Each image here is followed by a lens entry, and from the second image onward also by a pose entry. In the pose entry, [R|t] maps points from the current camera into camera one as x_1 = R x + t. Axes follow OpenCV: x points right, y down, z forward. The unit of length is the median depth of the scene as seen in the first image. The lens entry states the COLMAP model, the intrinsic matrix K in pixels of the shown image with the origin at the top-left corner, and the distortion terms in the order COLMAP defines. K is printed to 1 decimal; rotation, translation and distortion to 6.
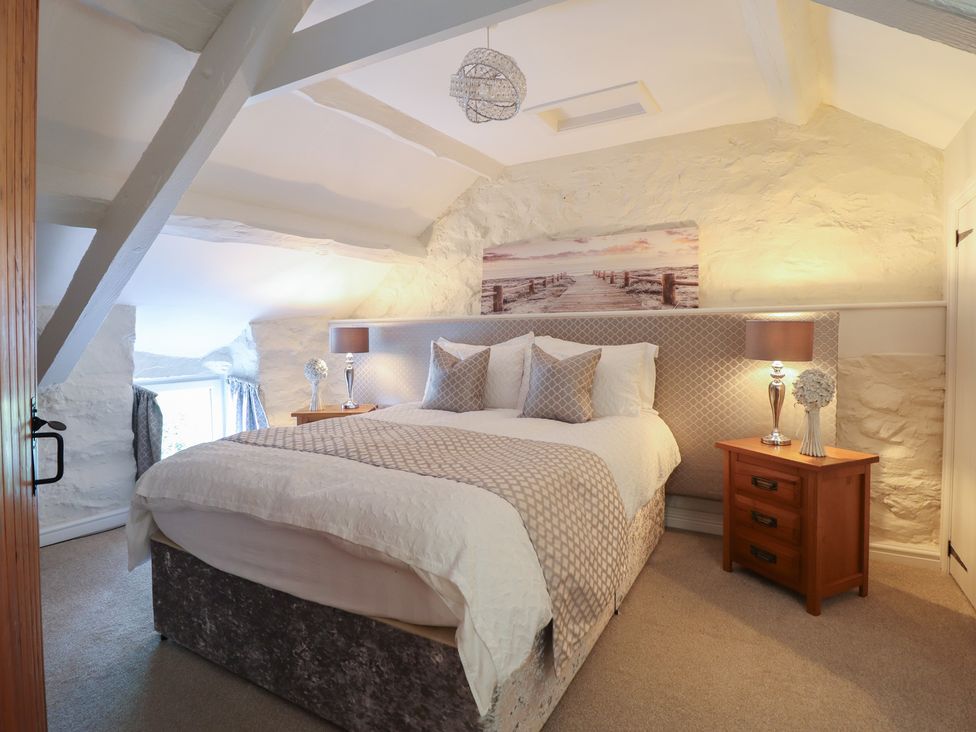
lens RADIAL K [[521.9, 0, 487.7], [0, 521.9, 353.8], [0, 0, 1]] dist [0.001592, -0.014922]
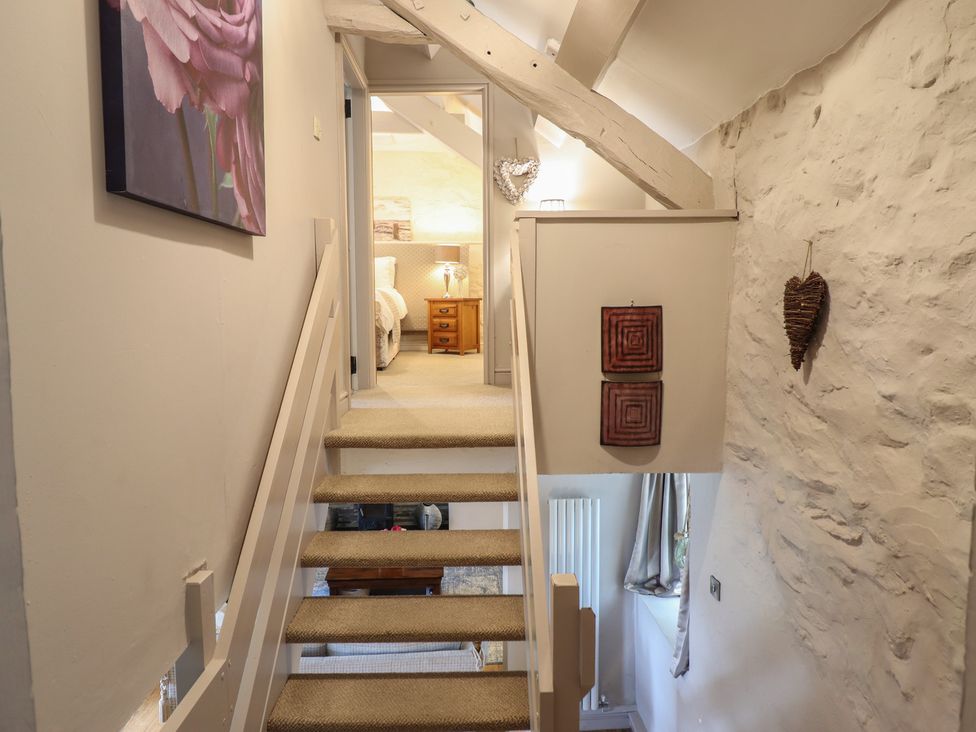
lens RADIAL K [[646.9, 0, 488.5], [0, 646.9, 347.5], [0, 0, 1]] dist [-0.003164, -0.005622]
pose [[0.824806, -0.033663, 0.564414, -0.868942], [0.016222, 0.999224, 0.035891, 0.265809], [-0.565184, -0.020448, 0.824712, -1.390746]]
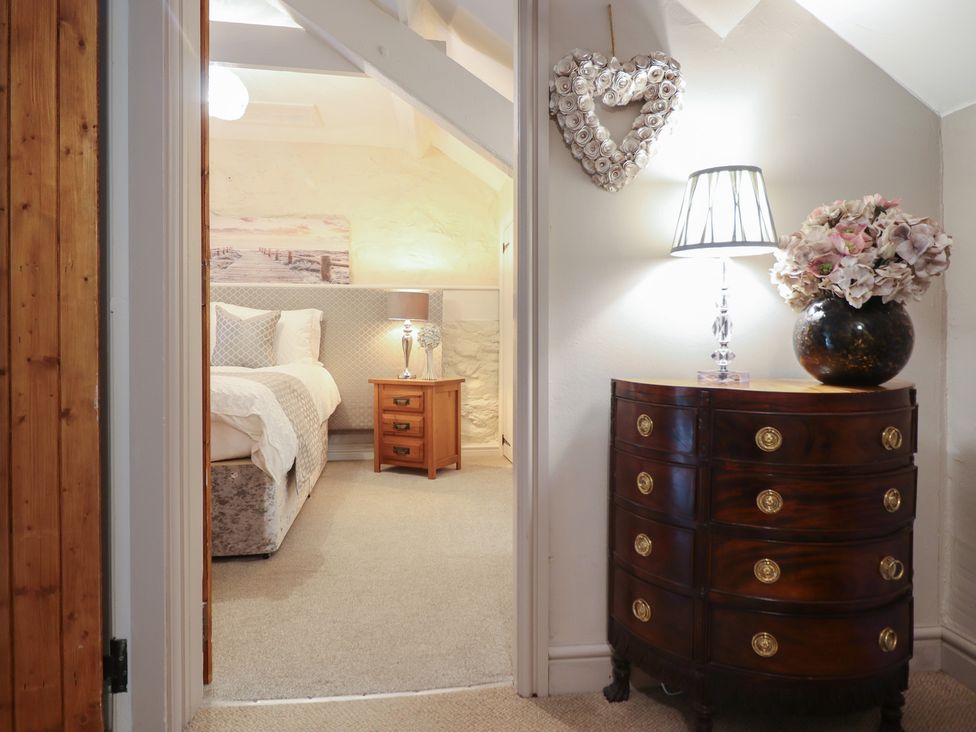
lens RADIAL K [[646.9, 0, 488.5], [0, 646.9, 347.5], [0, 0, 1]] dist [-0.003164, -0.005622]
pose [[0.784783, 0.008664, 0.619710, -0.340873], [0.012463, 0.999479, -0.029757, 0.129793], [-0.619645, 0.031076, 0.784267, -0.489158]]
